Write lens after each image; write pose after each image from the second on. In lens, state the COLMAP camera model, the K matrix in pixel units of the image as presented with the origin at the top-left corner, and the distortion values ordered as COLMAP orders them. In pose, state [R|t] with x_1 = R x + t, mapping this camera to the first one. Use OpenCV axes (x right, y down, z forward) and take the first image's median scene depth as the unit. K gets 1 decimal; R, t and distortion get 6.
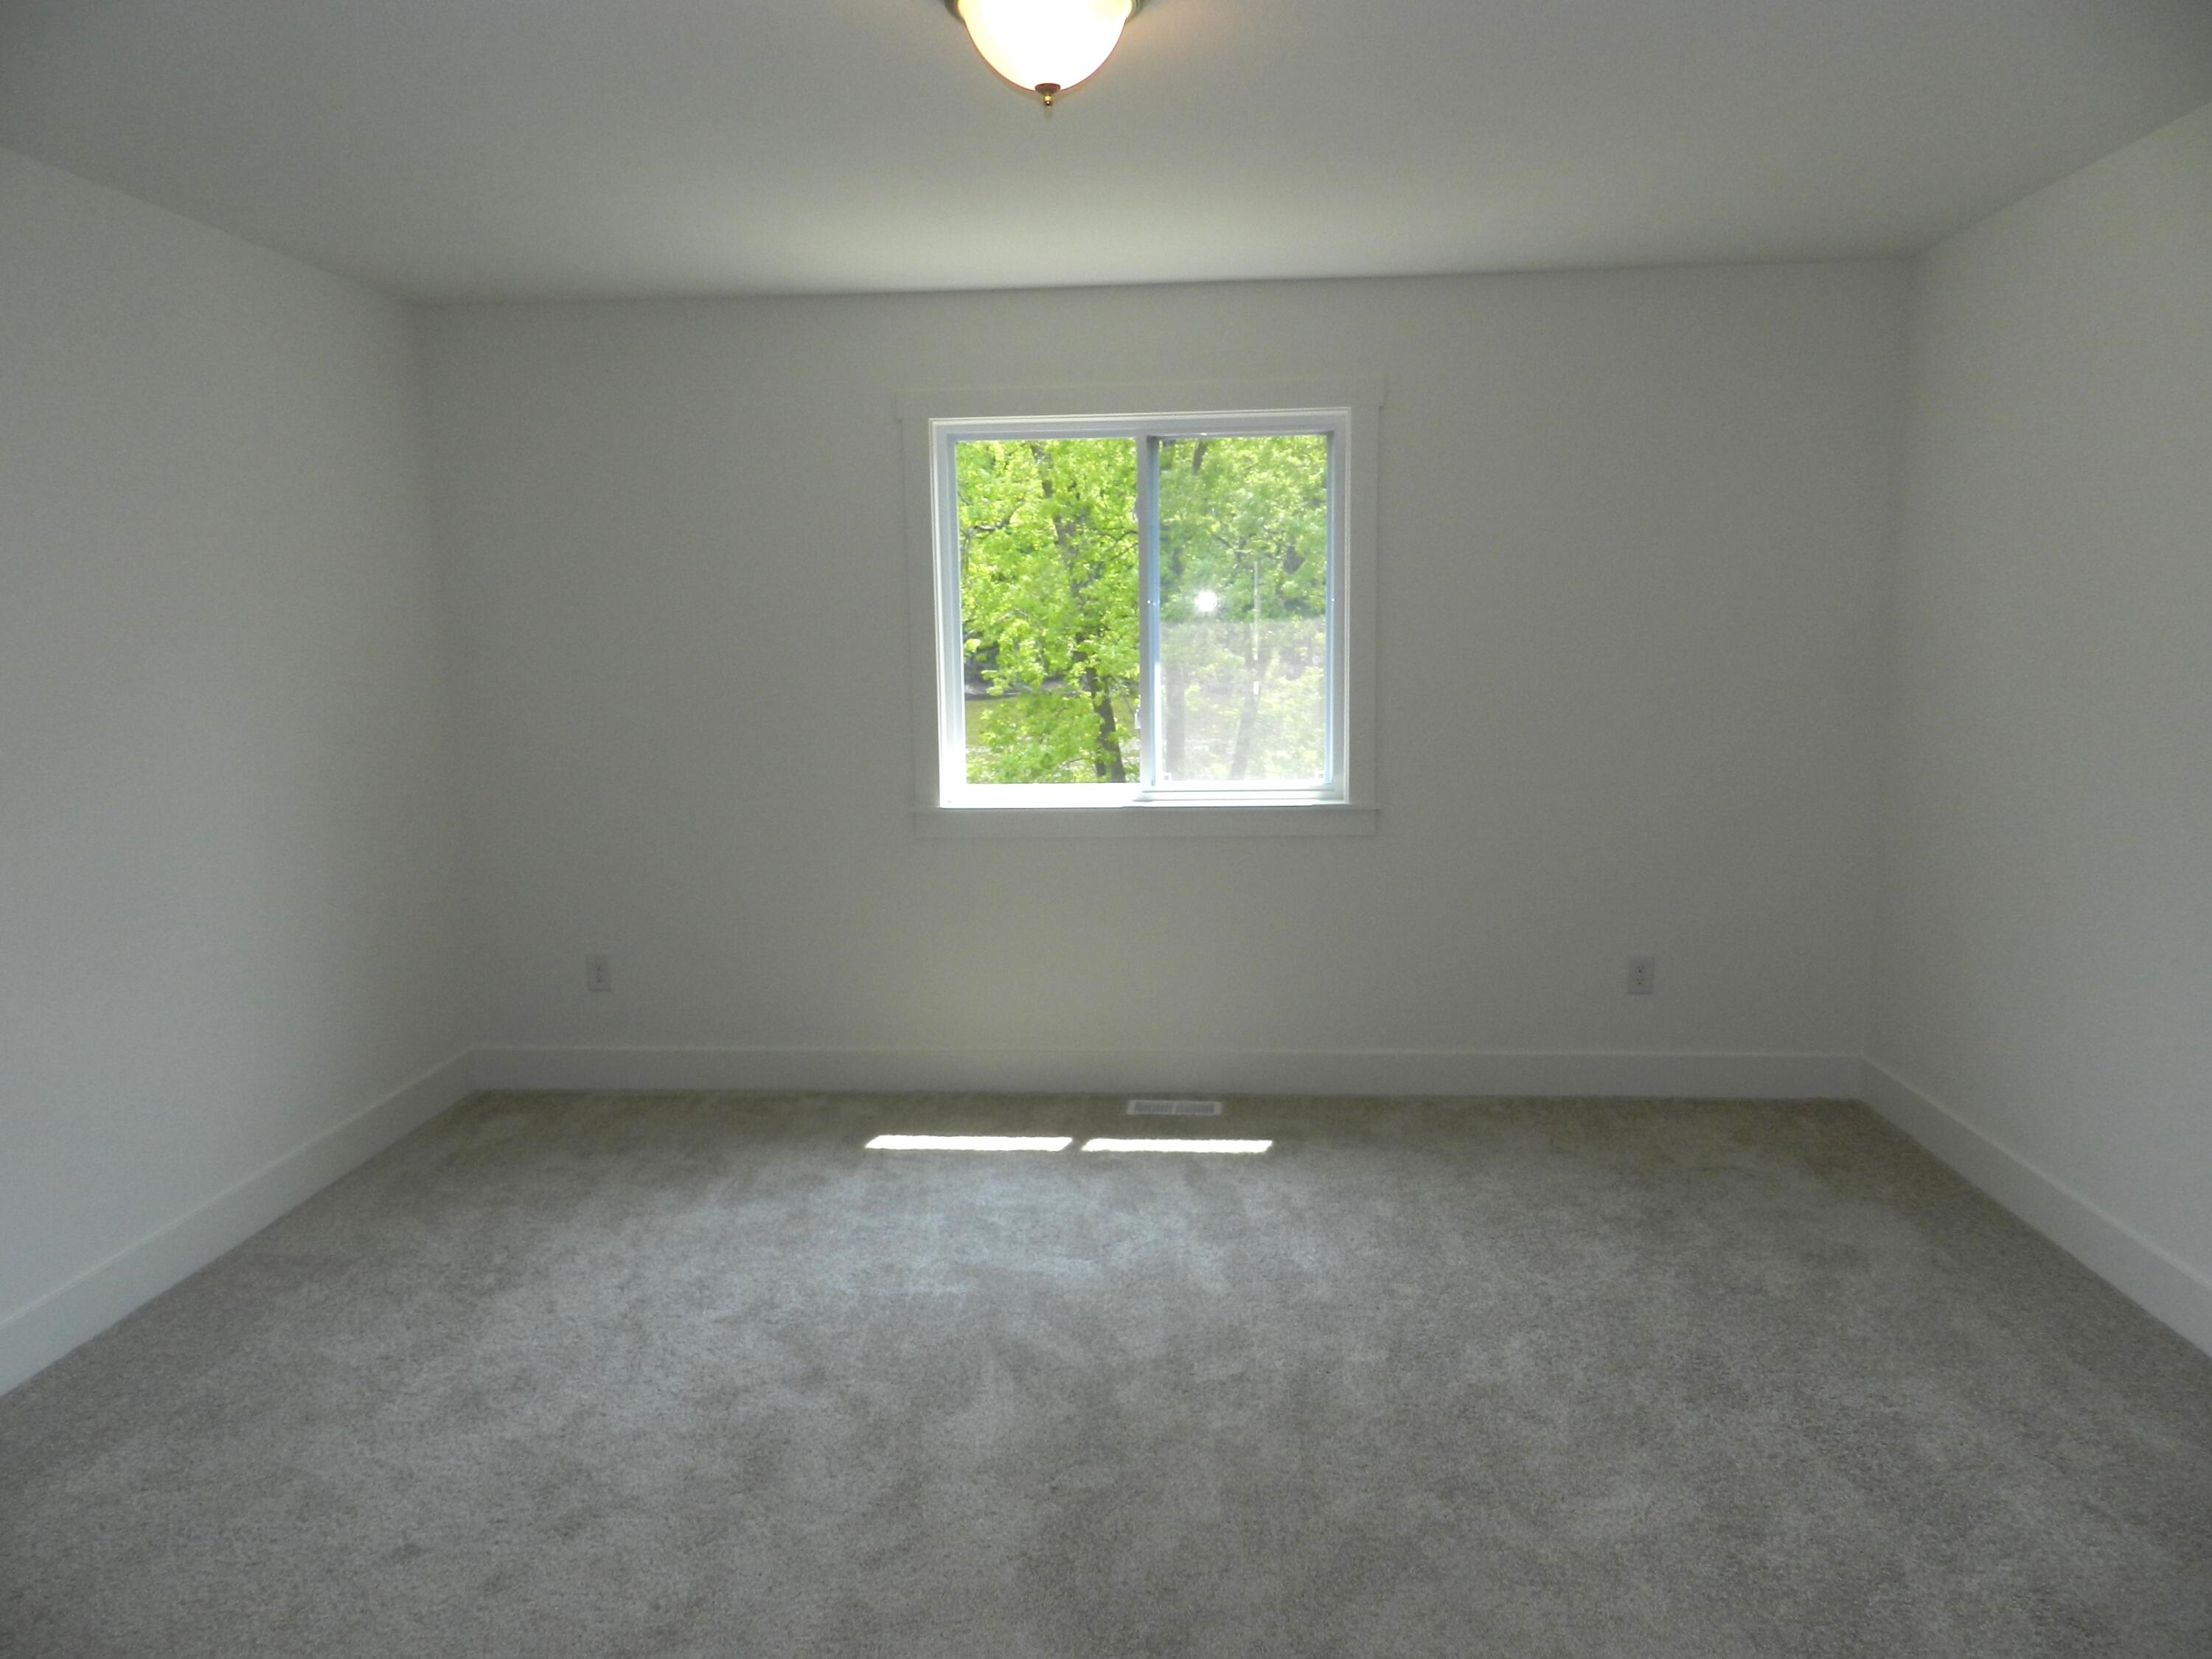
lens RADIAL K [[1493.7, 0, 1080.0], [0, 1493.7, 827.6], [0, 0, 1]] dist [0.005047, 0.001967]
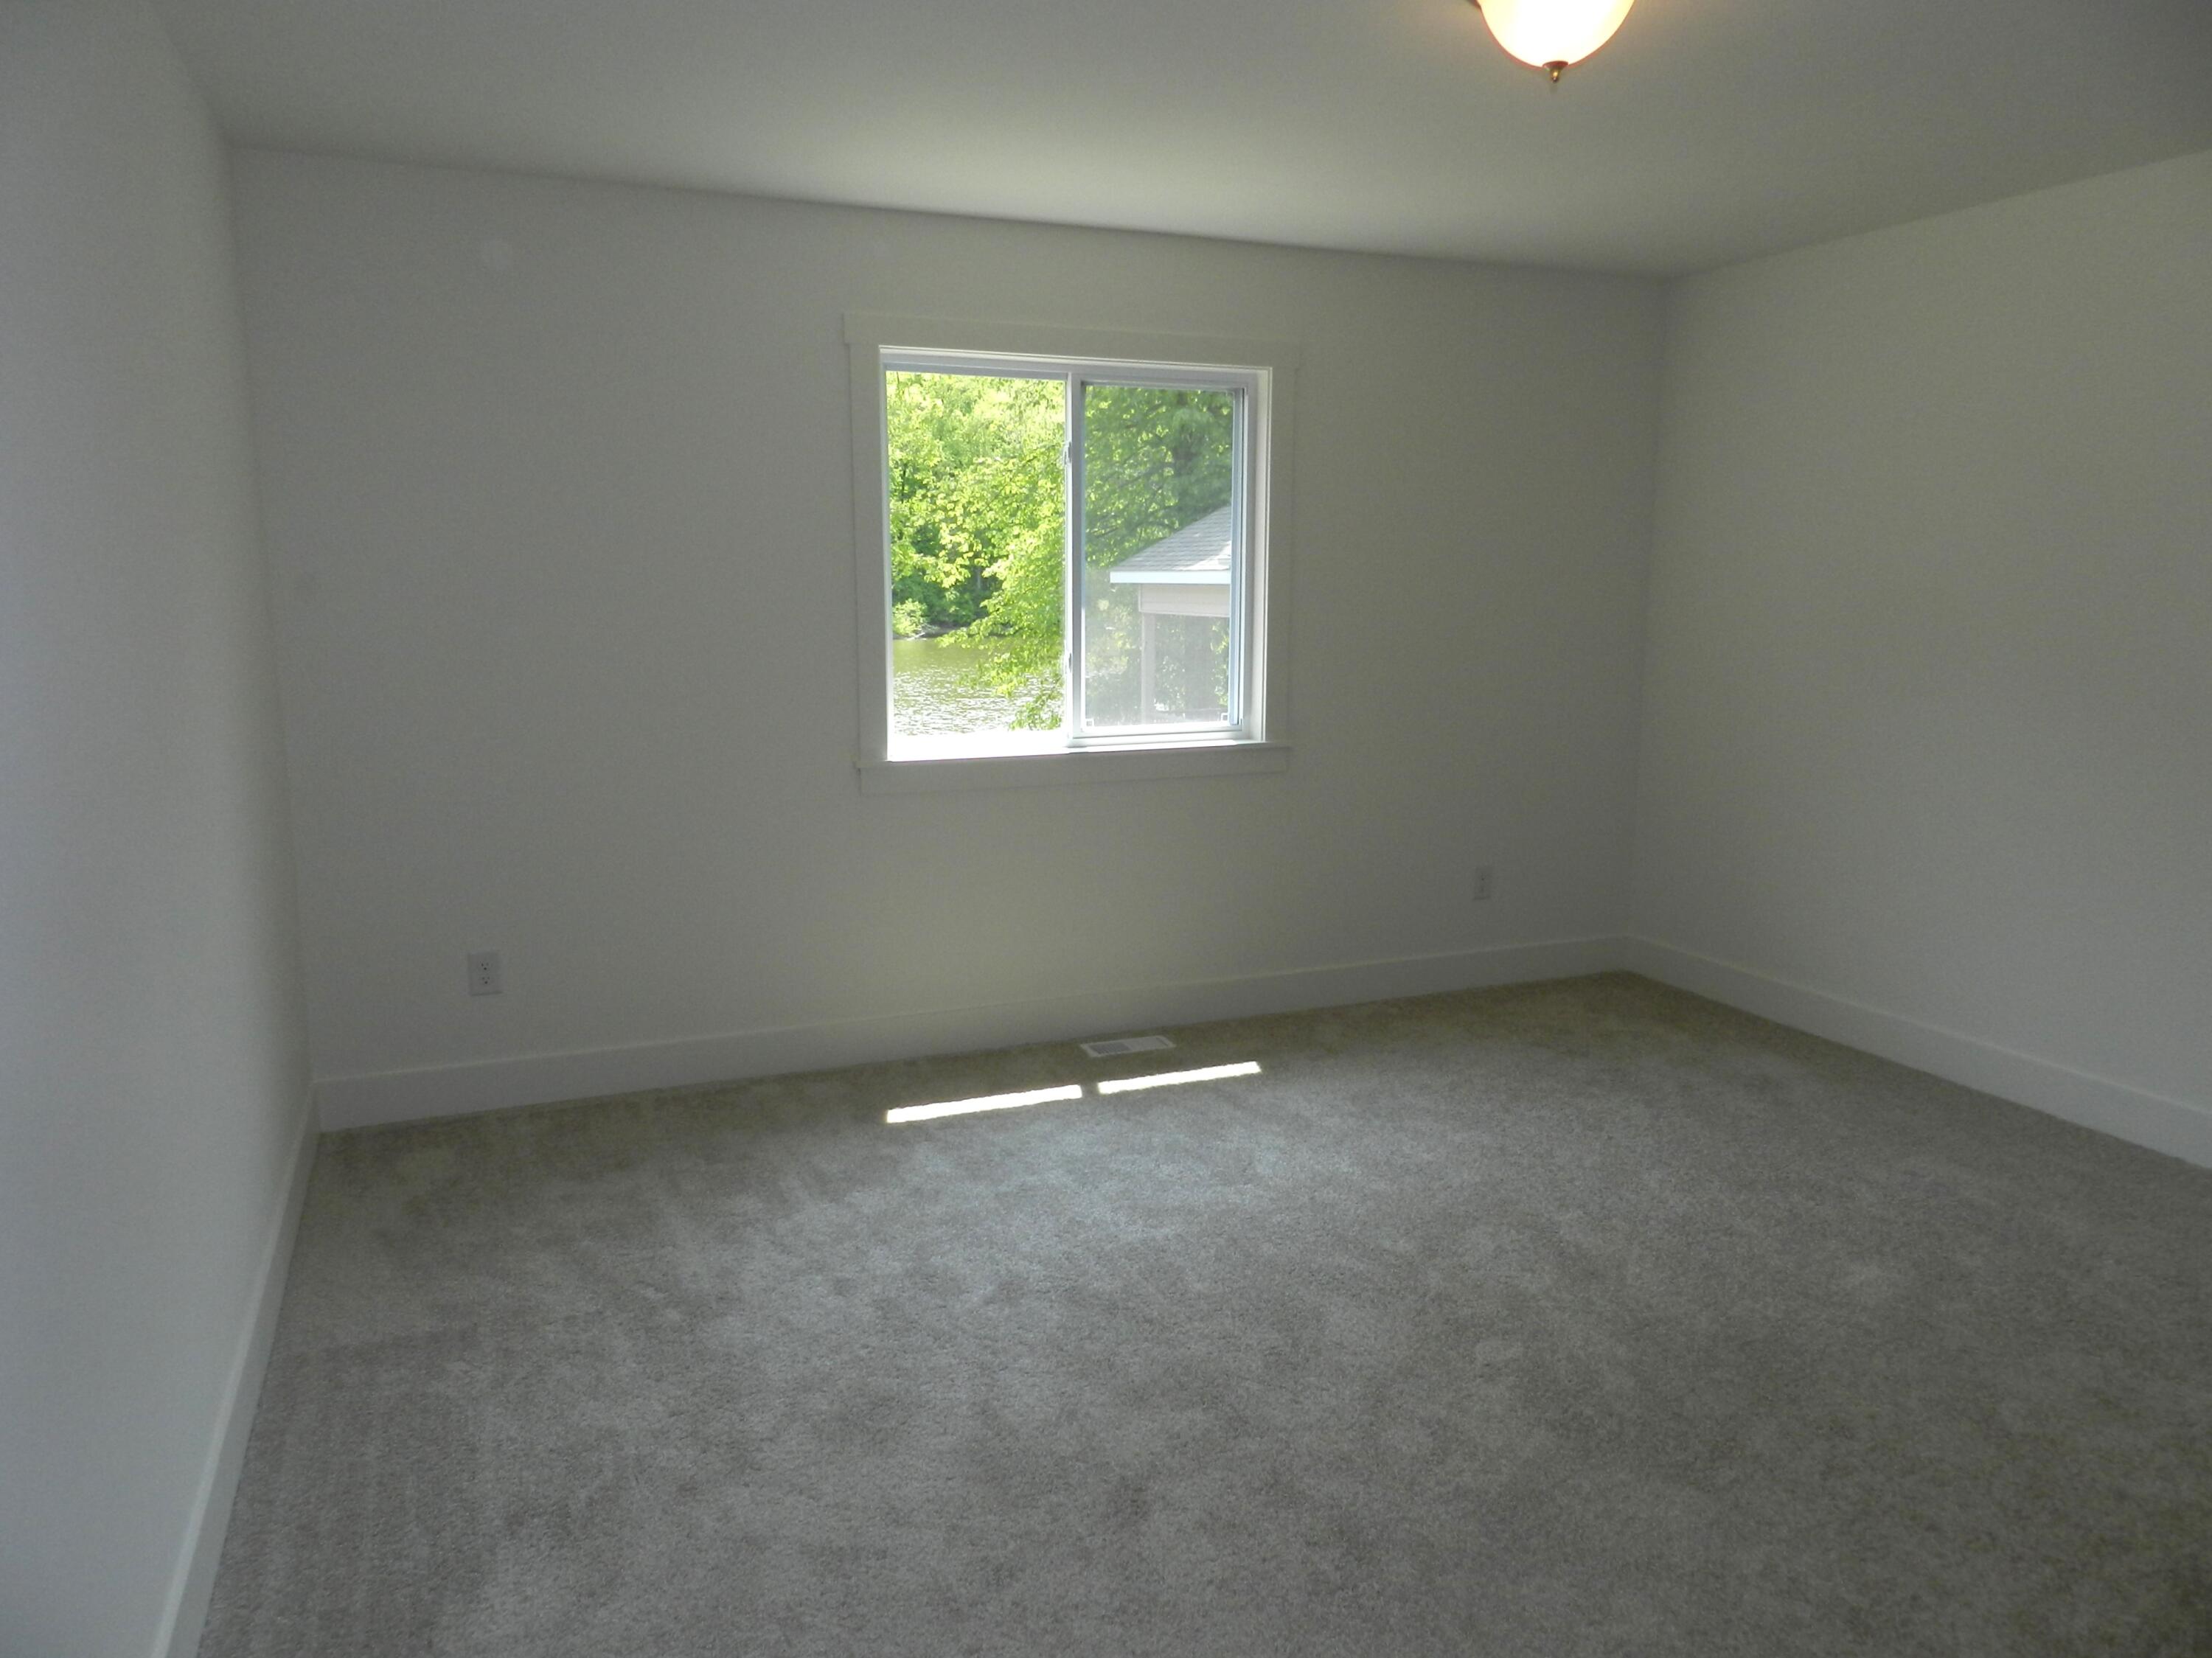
lens RADIAL K [[1530.6, 0, 1106.0], [0, 1530.6, 829.0], [0, 0, 1]] dist [0.008183, 0.002034]
pose [[0.895458, -0.059351, 0.441173, -0.443475], [0.046324, 0.998115, 0.040251, -0.003772], [-0.442730, -0.015606, 0.896519, 0.076534]]
